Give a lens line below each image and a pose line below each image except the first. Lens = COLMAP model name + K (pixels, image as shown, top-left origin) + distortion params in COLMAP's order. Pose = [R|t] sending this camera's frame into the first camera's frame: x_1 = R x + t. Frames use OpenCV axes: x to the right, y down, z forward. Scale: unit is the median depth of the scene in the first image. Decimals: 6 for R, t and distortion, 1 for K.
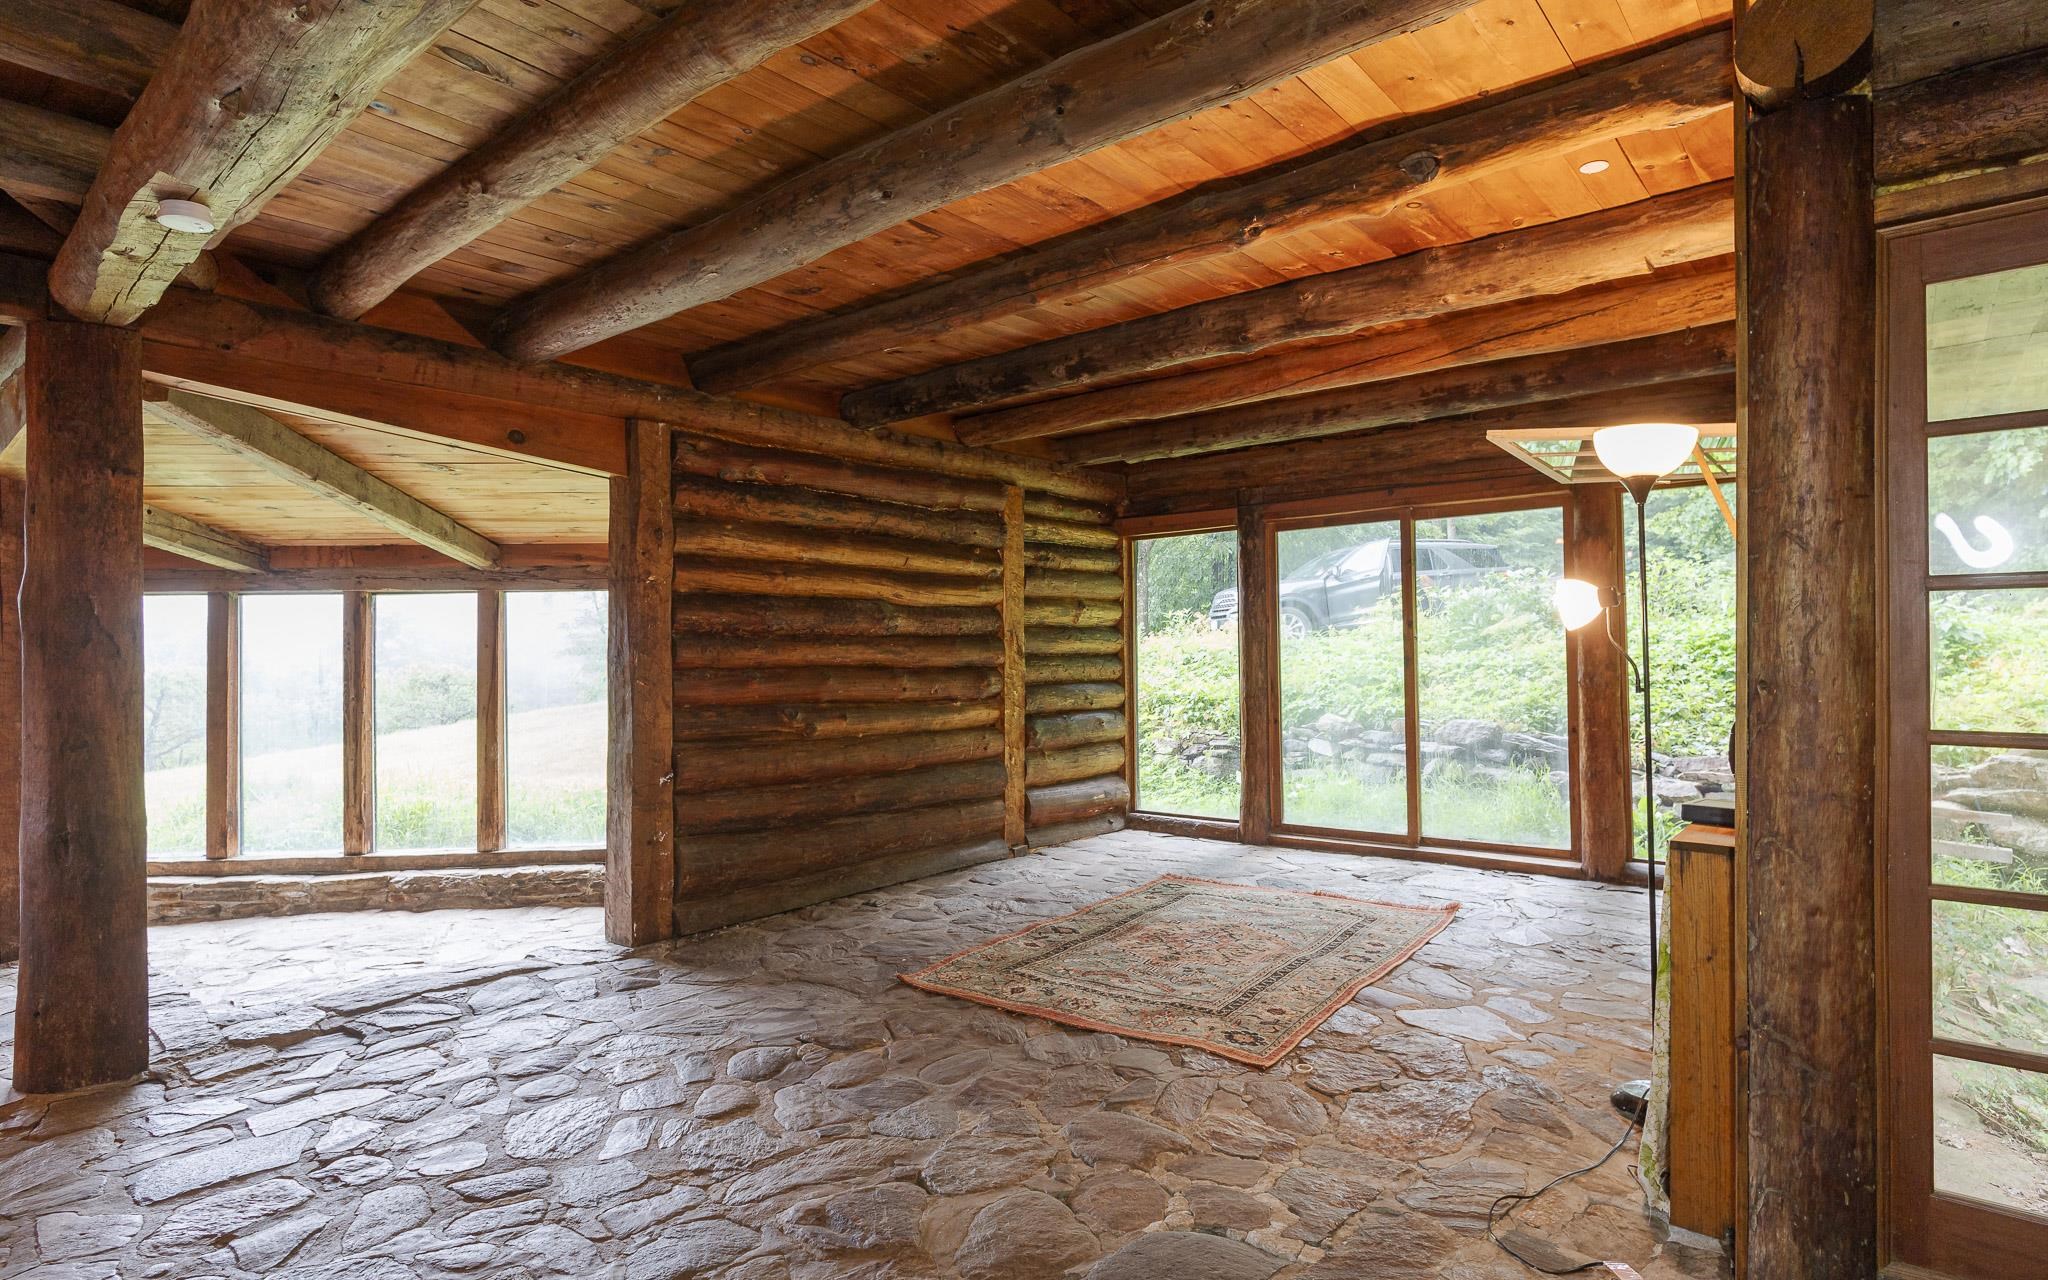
lens RADIAL K [[1070.1, 0, 1020.3], [0, 1070.1, 650.1], [0, 0, 1]] dist [-0.003199, -0.000072]
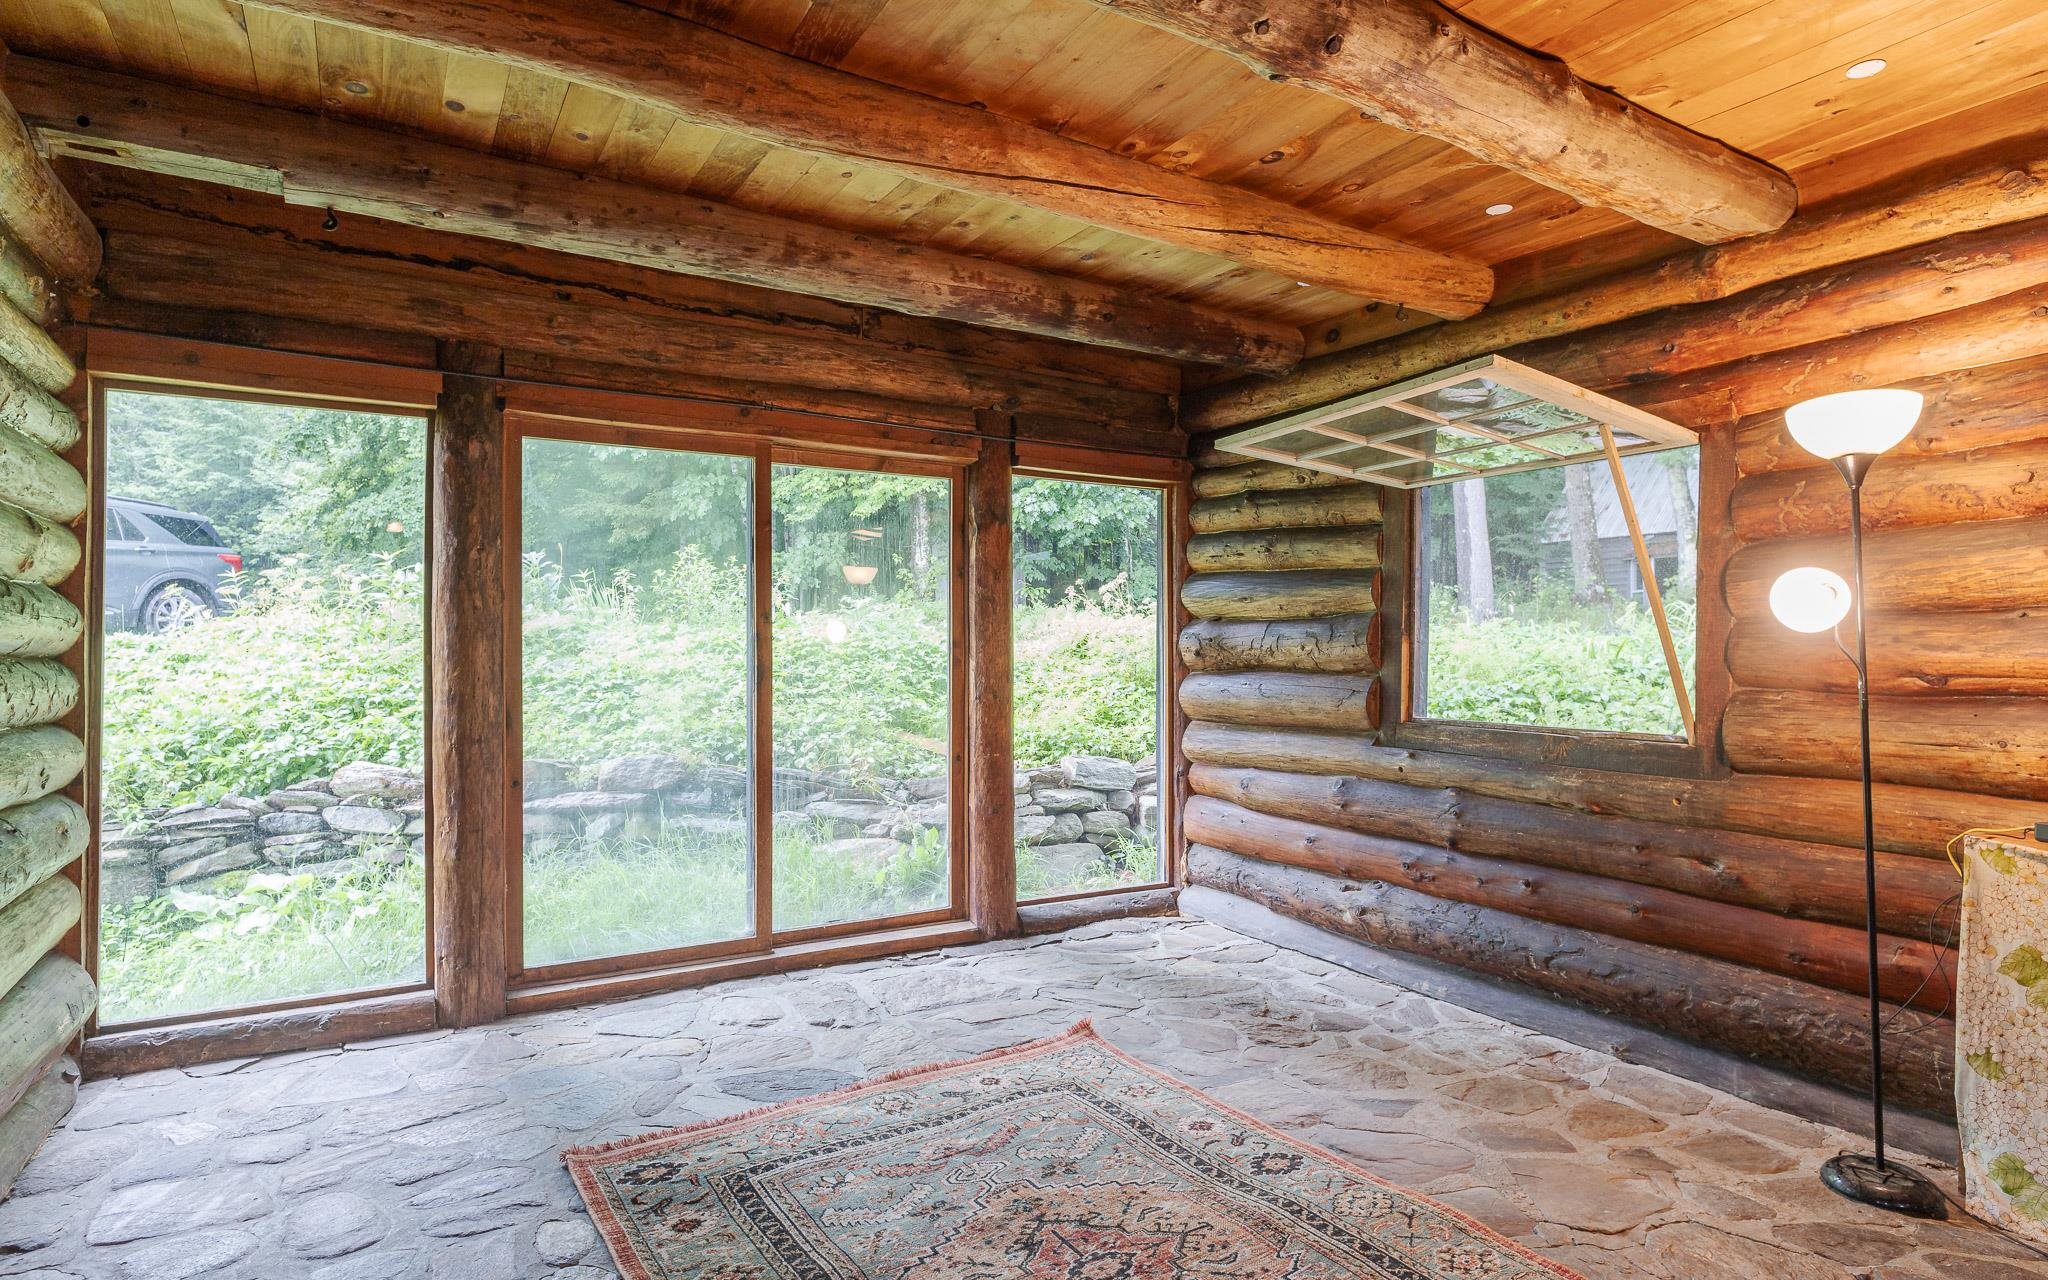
lens RADIAL K [[1070.1, 0, 1021.0], [0, 1070.1, 650.5], [0, 0, 1]] dist [-0.003199, -0.000072]
pose [[0.328534, 0.017476, 0.944330, -0.209189], [-0.008305, 0.999844, -0.015614, 0.005866], [-0.944456, -0.002713, 0.328628, 0.631680]]
